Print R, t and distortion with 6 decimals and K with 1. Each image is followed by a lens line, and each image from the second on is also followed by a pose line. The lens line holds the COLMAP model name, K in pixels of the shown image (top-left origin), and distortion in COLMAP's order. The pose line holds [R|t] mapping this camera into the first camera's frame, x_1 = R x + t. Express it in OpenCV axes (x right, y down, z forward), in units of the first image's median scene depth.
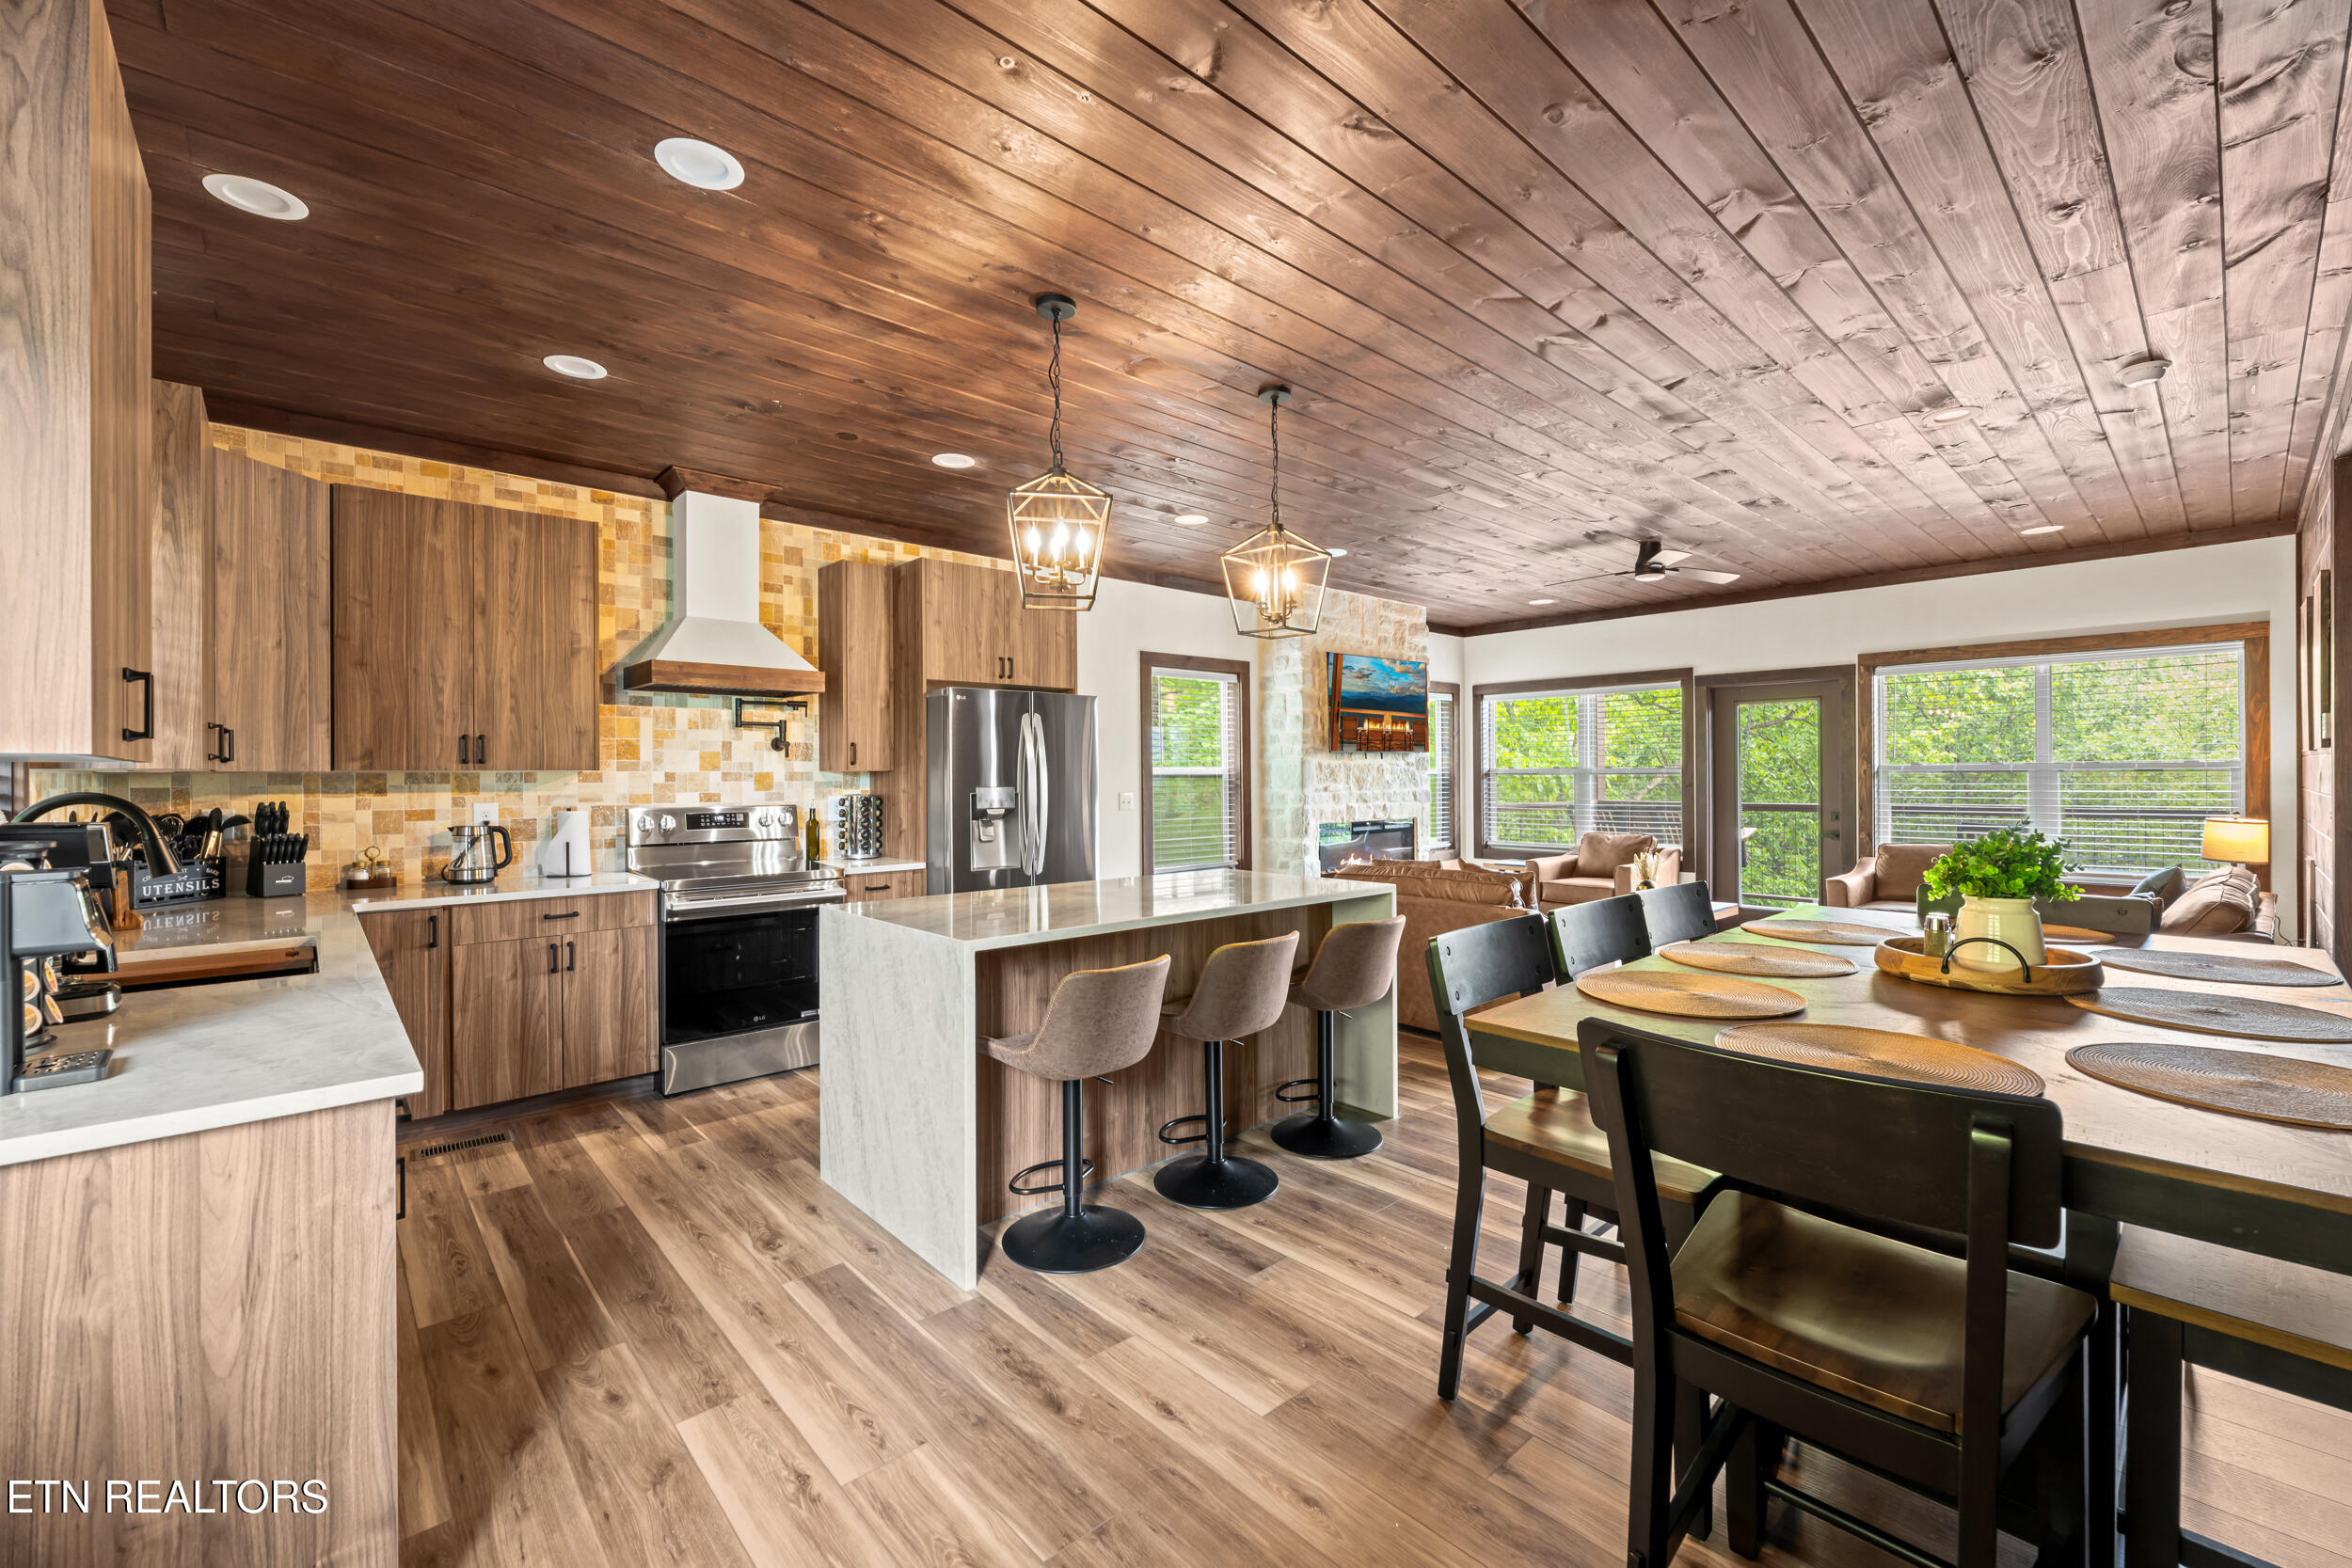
lens RADIAL K [[907.0, 0, 1262.9], [0, 907.0, 766.3], [0, 0, 1]] dist [0.000525, 0.000047]
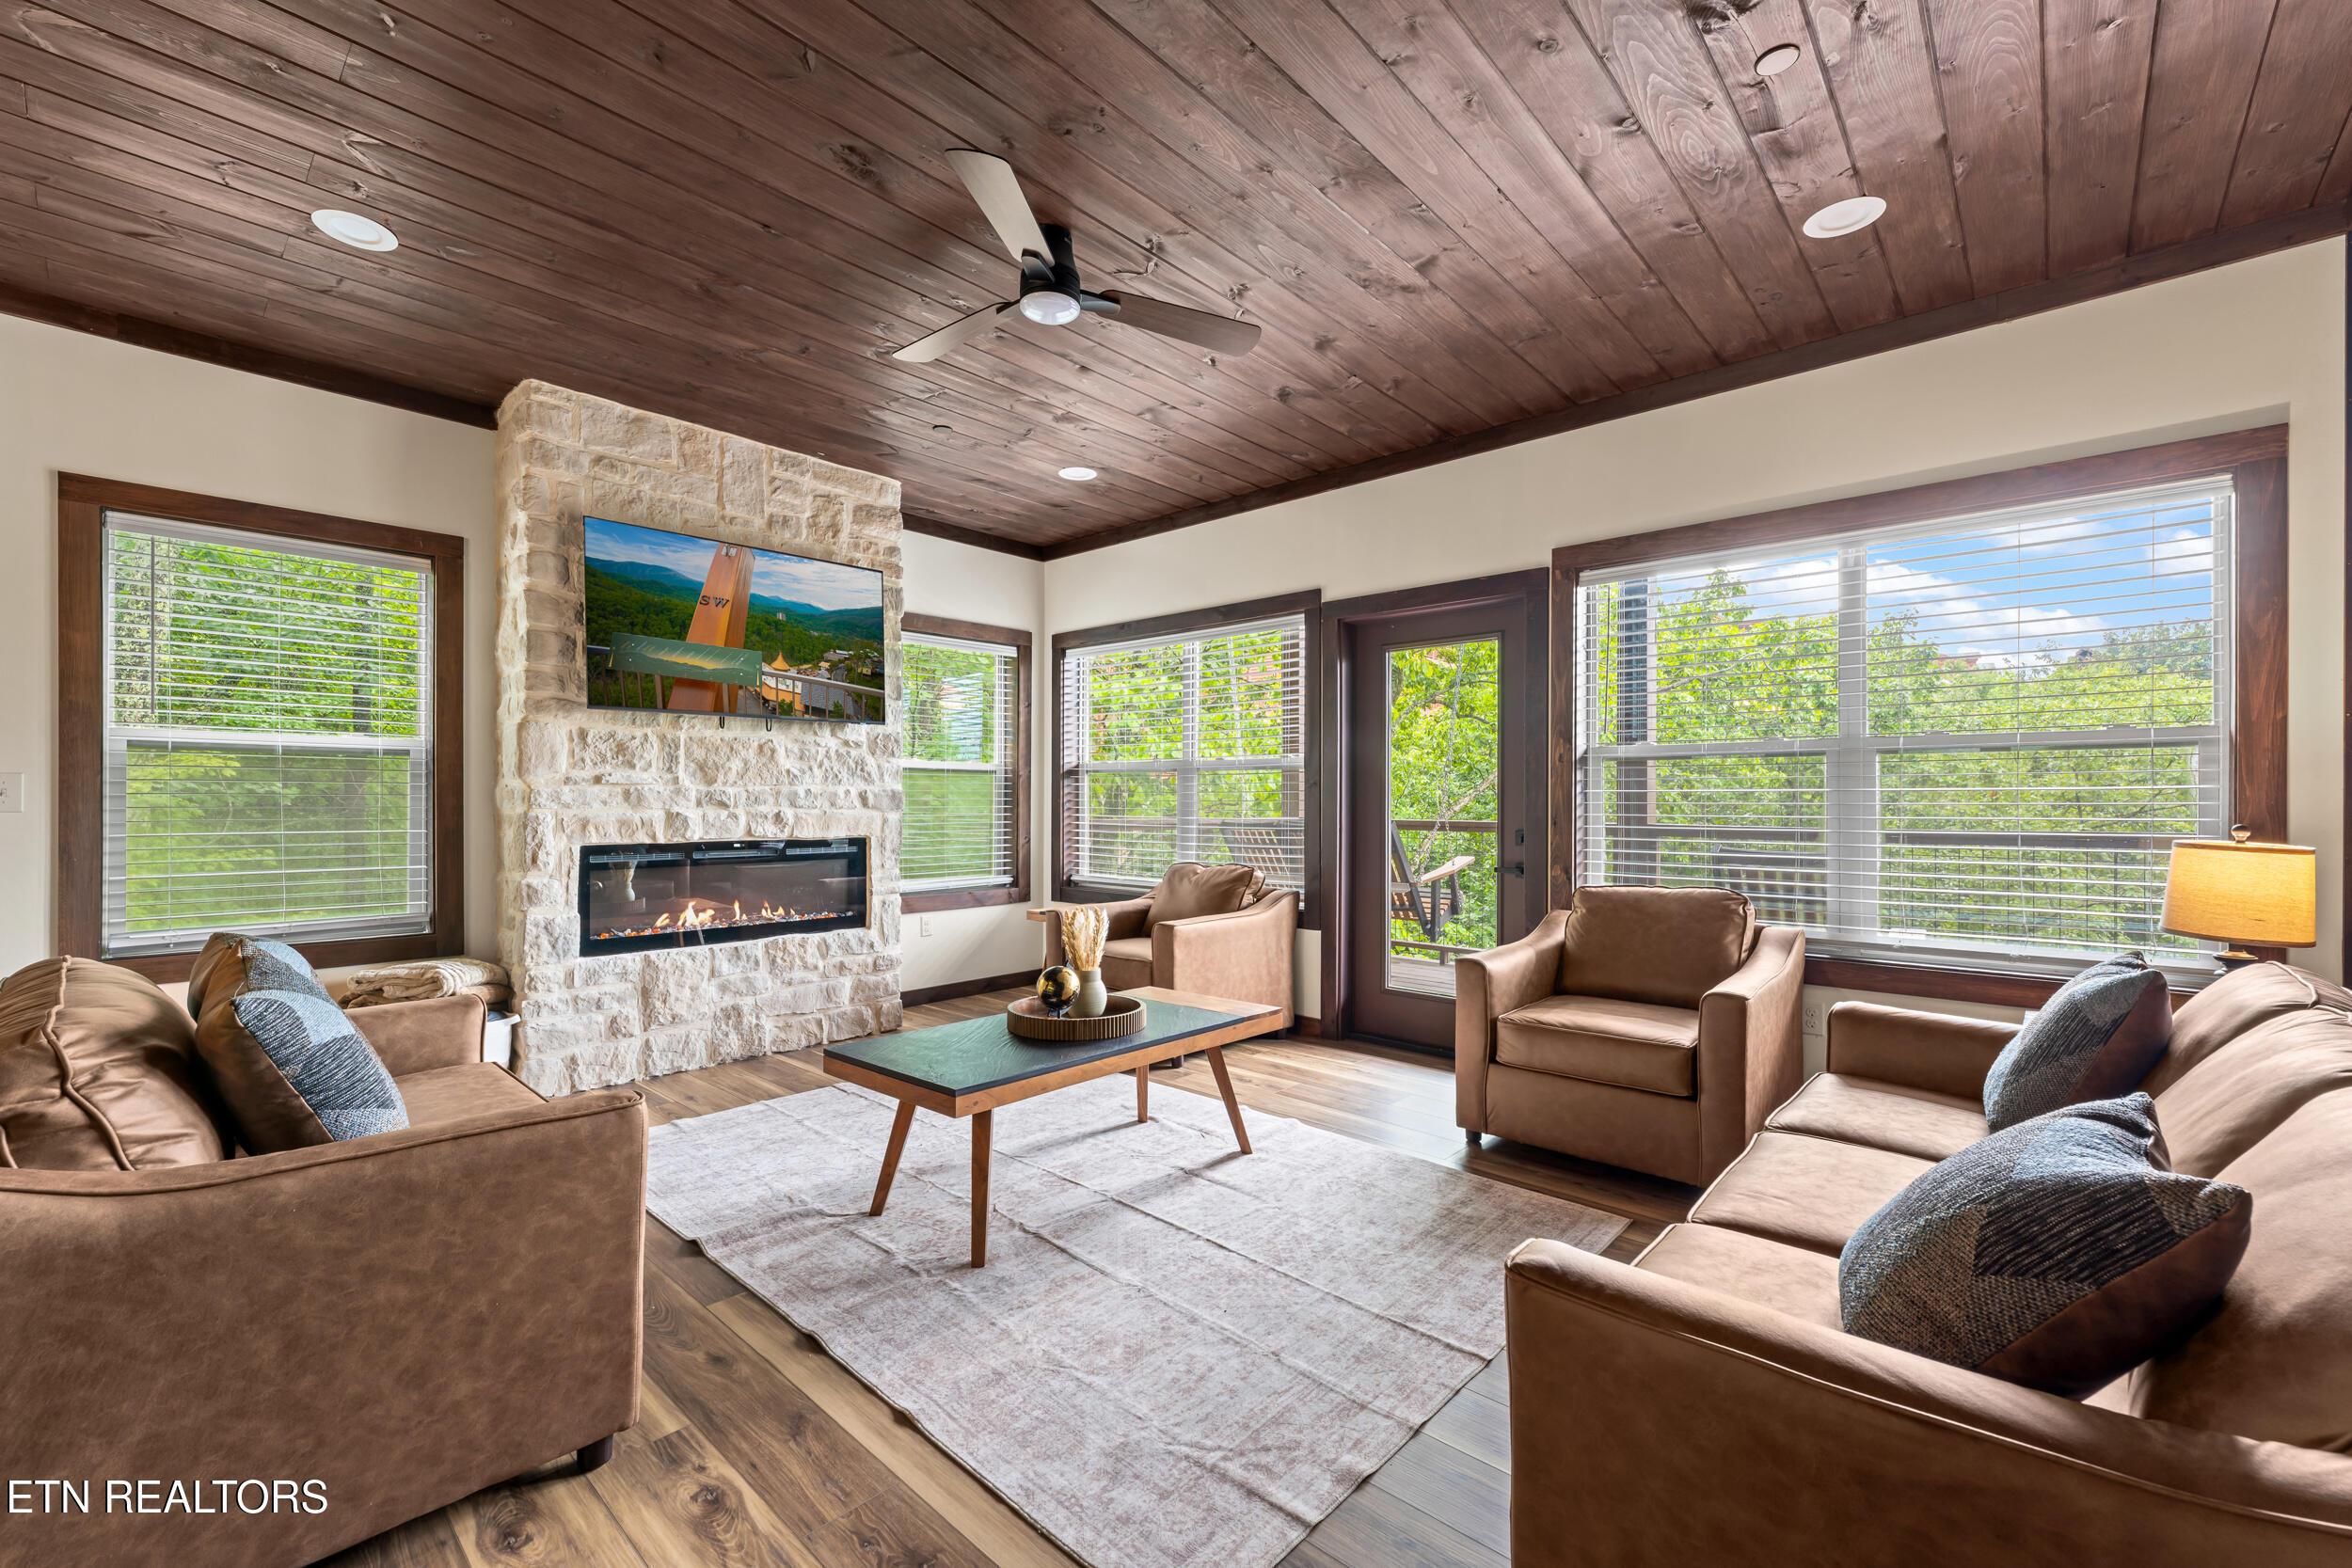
lens RADIAL K [[998.9, 0, 1176.0], [0, 998.9, 784.0], [0, 0, 1]] dist [-0.000853, 0.000046]
pose [[0.995209, 0.011534, 0.097087, 0.348041], [-0.011425, 0.999933, -0.001680, 0.024854], [-0.097100, 0.000563, 0.995275, 0.387741]]
